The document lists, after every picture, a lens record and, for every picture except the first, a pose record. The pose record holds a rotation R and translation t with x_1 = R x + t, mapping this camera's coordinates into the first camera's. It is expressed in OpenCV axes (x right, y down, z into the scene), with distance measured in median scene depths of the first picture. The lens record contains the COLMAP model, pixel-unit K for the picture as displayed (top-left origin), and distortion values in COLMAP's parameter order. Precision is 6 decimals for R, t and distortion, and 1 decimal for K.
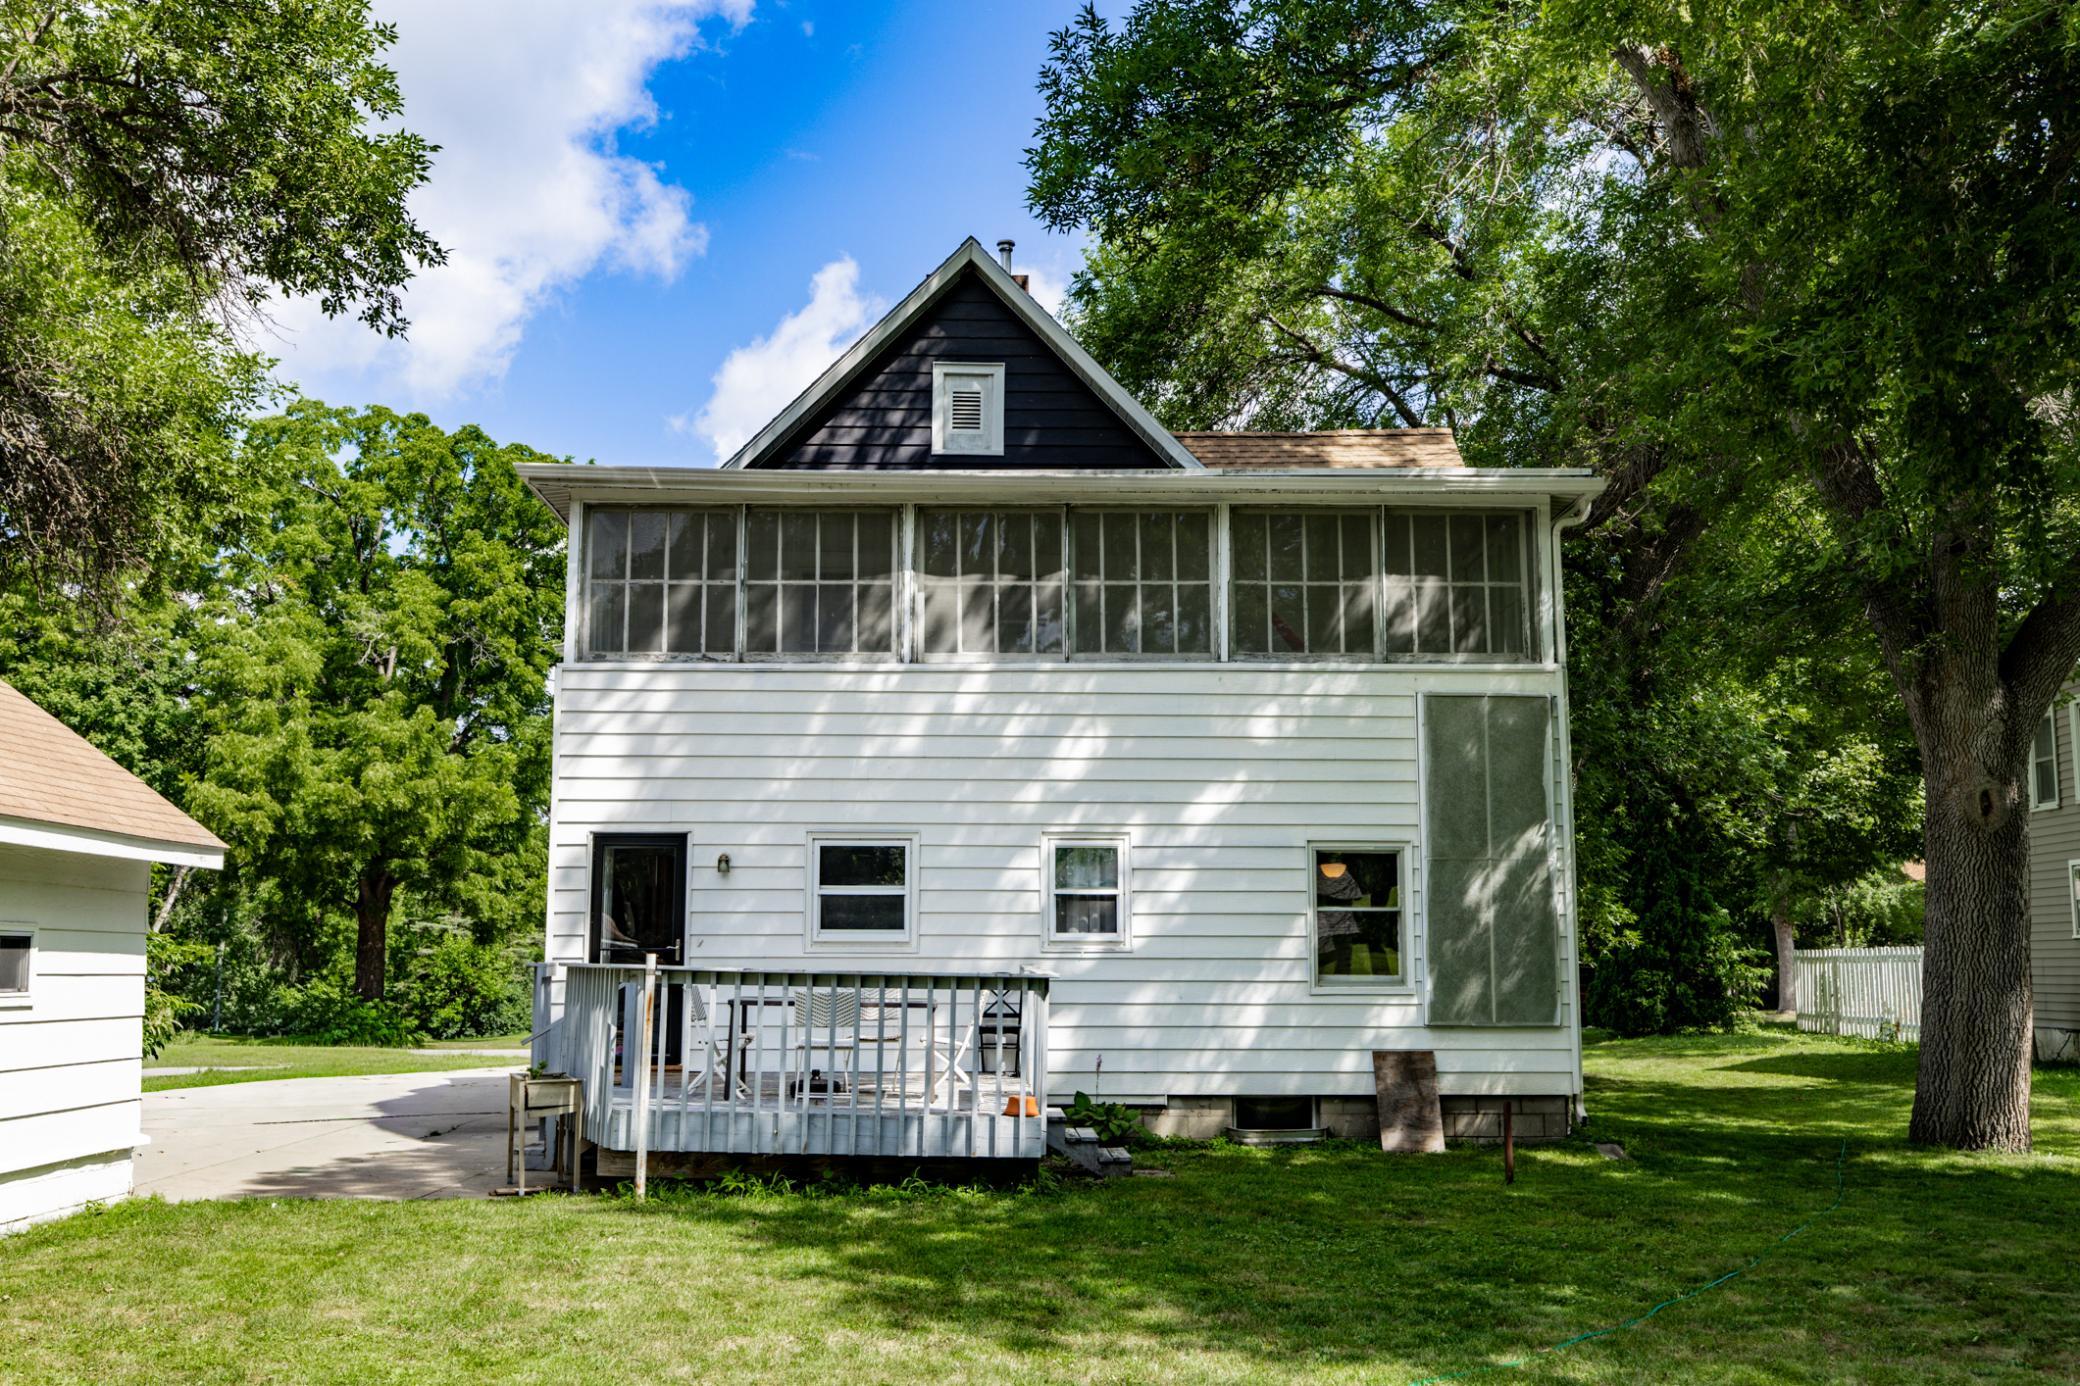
lens RADIAL K [[1998.0, 0, 1044.1], [0, 1998.0, 735.6], [0, 0, 1]] dist [0.010554, 0.023050]
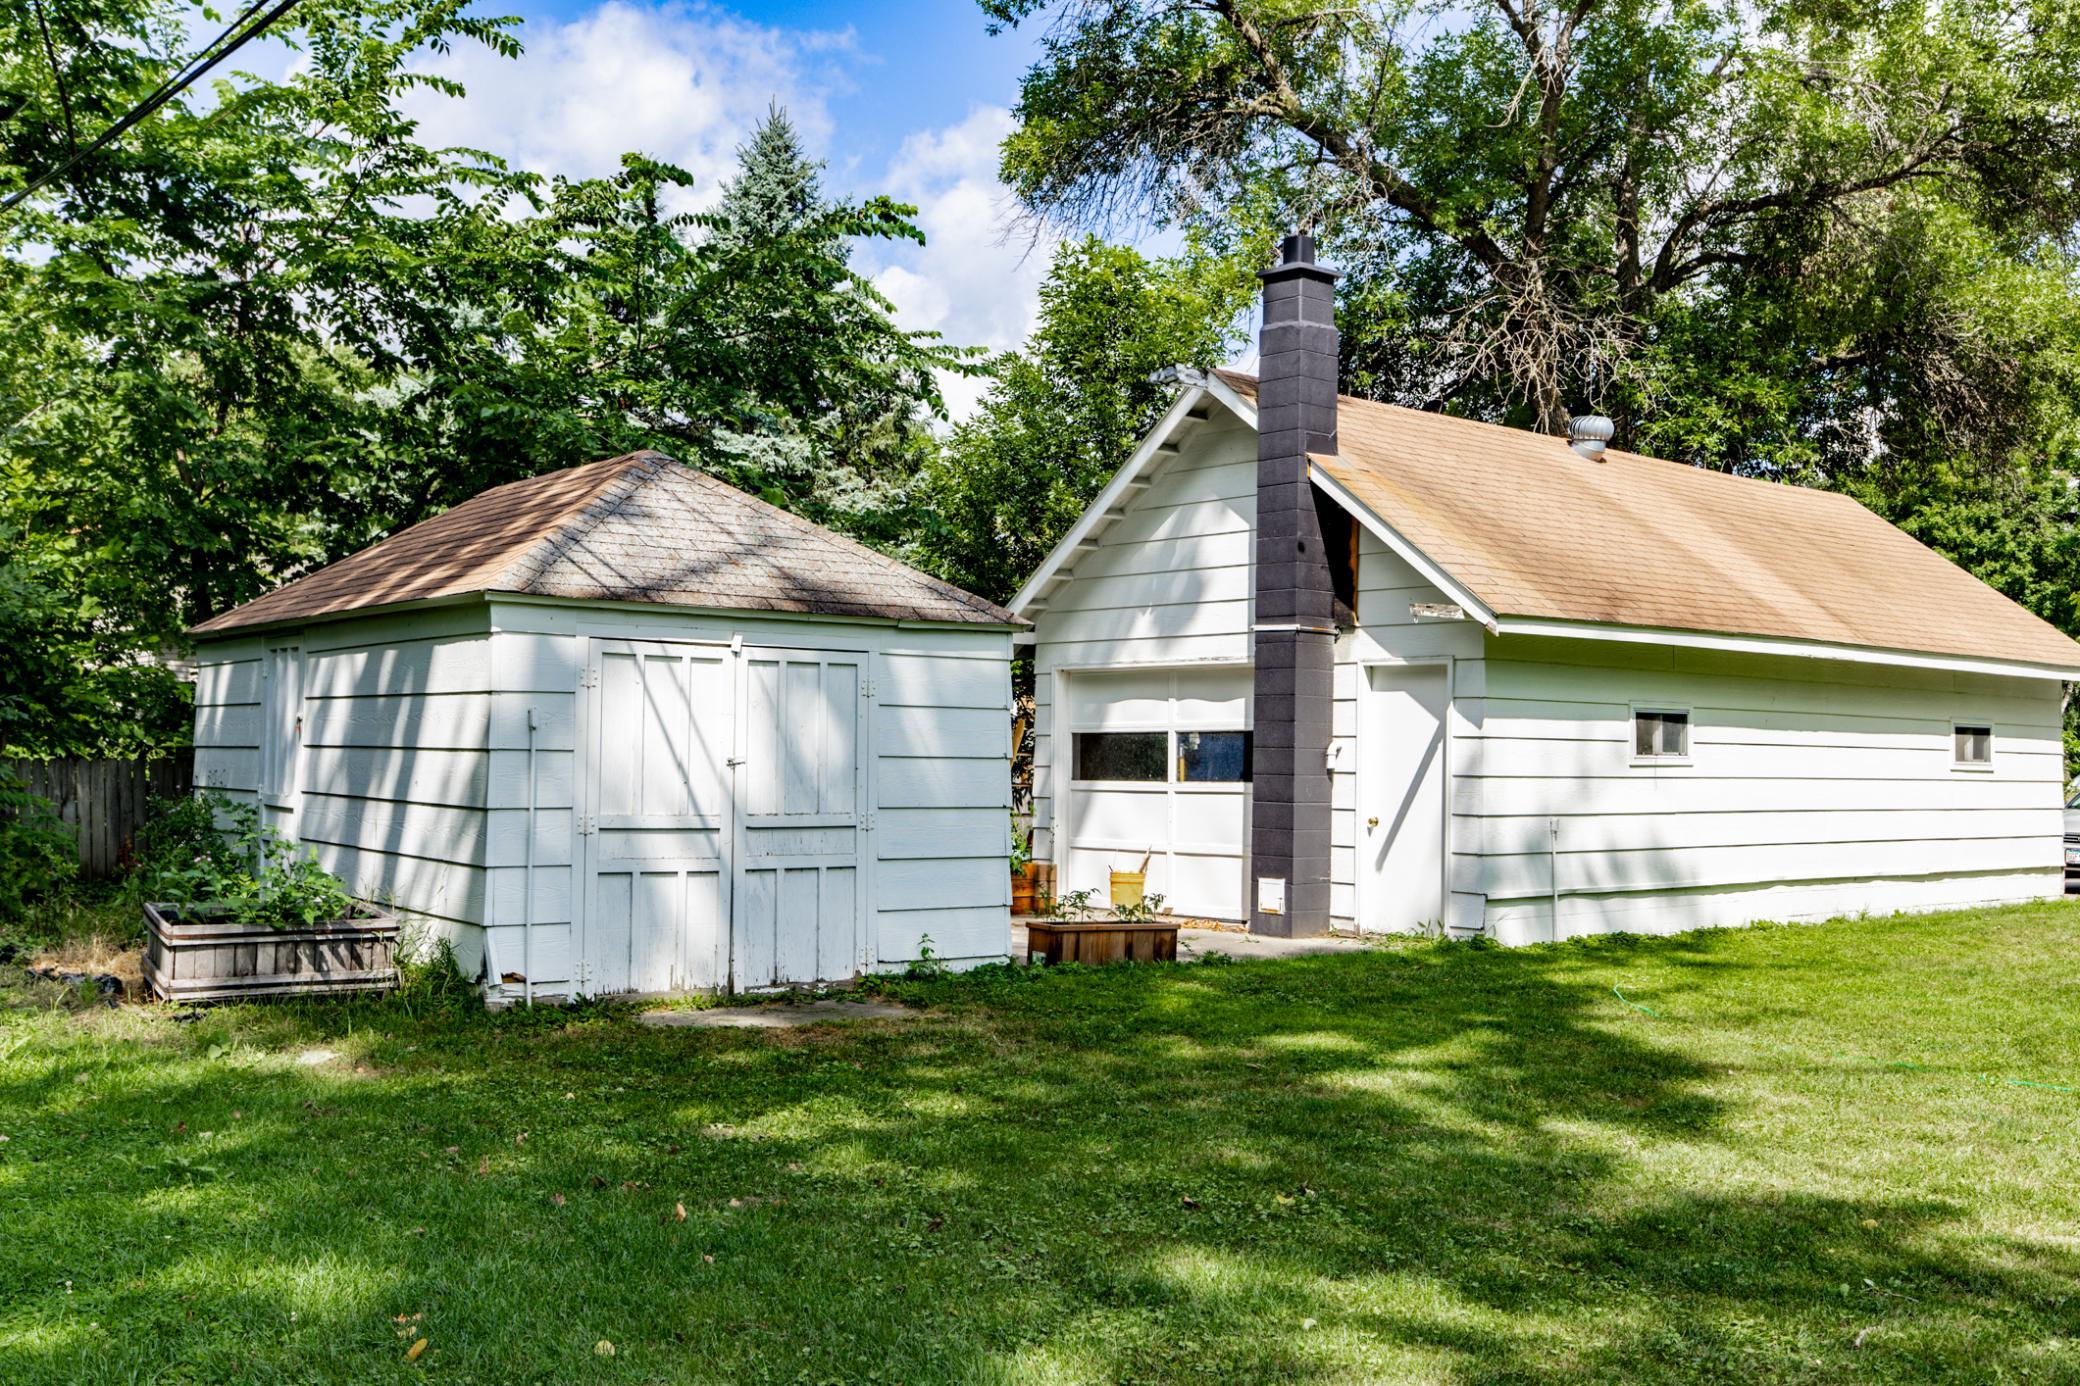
lens RADIAL K [[1956.8, 0, 1037.8], [0, 1956.8, 638.0], [0, 0, 1]] dist [0.006294, 0.002967]
pose [[0.629070, -0.032108, -0.776685, 0.058305], [0.069289, 0.997486, 0.014884, -0.011842], [0.774255, -0.063179, 0.629713, -0.140920]]
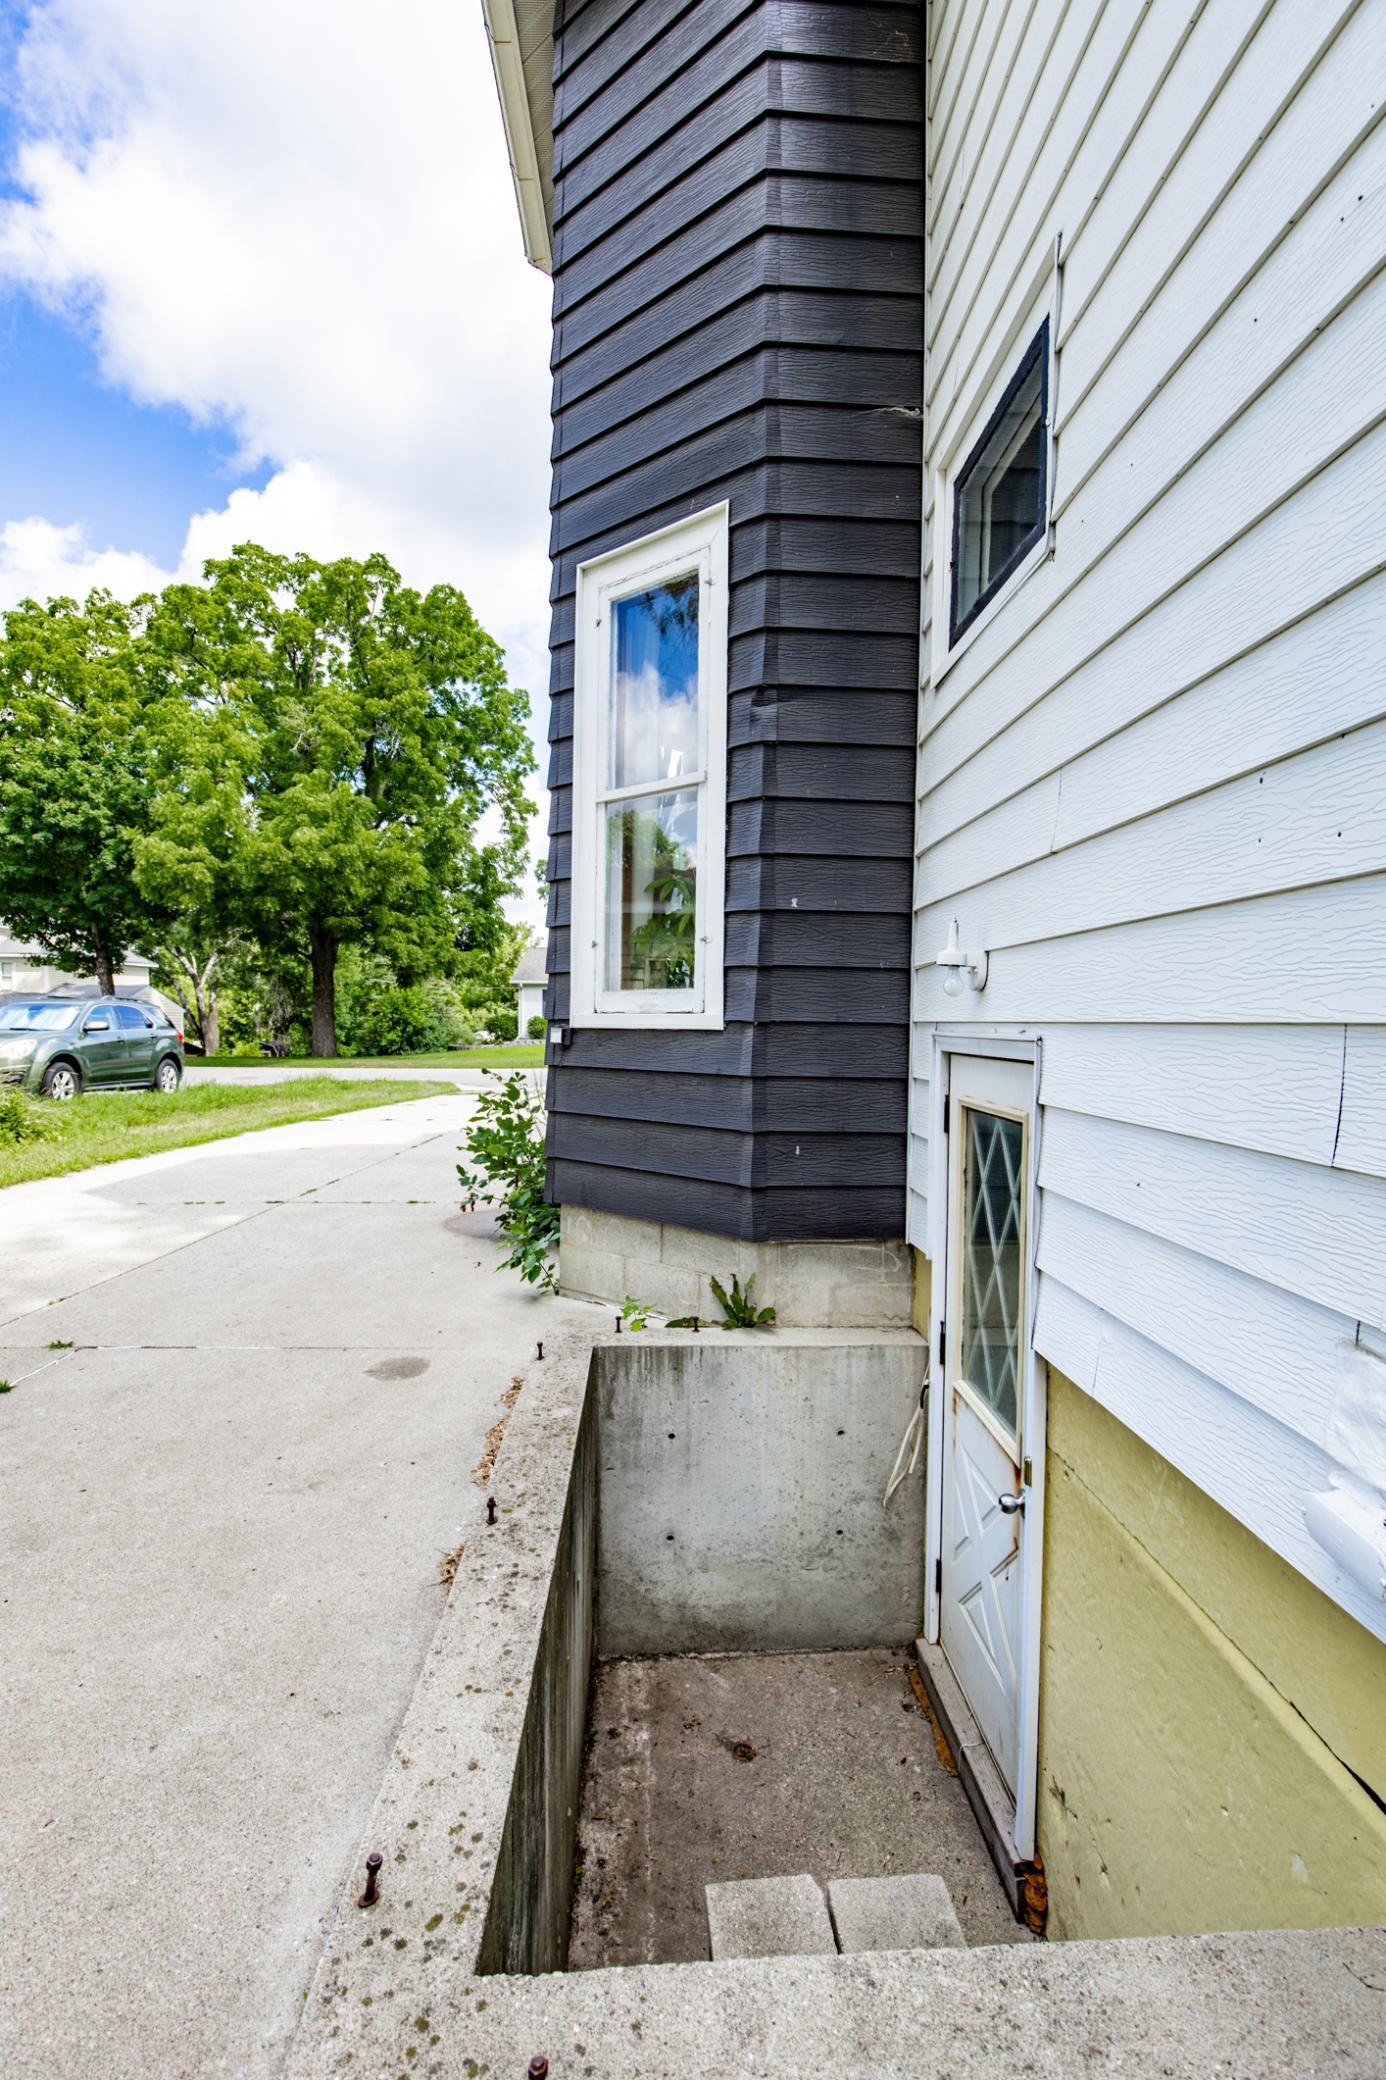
lens RADIAL K [[949.2, 0, 693.0], [0, 949.2, 1040.0], [0, 0, 1]] dist [0.000114, 0.000275]
pose [[0.999968, 0.006040, 0.005306, -0.107446], [-0.006728, 0.989982, 0.141031, 0.057352], [-0.004402, -0.141062, 0.989991, 0.429464]]
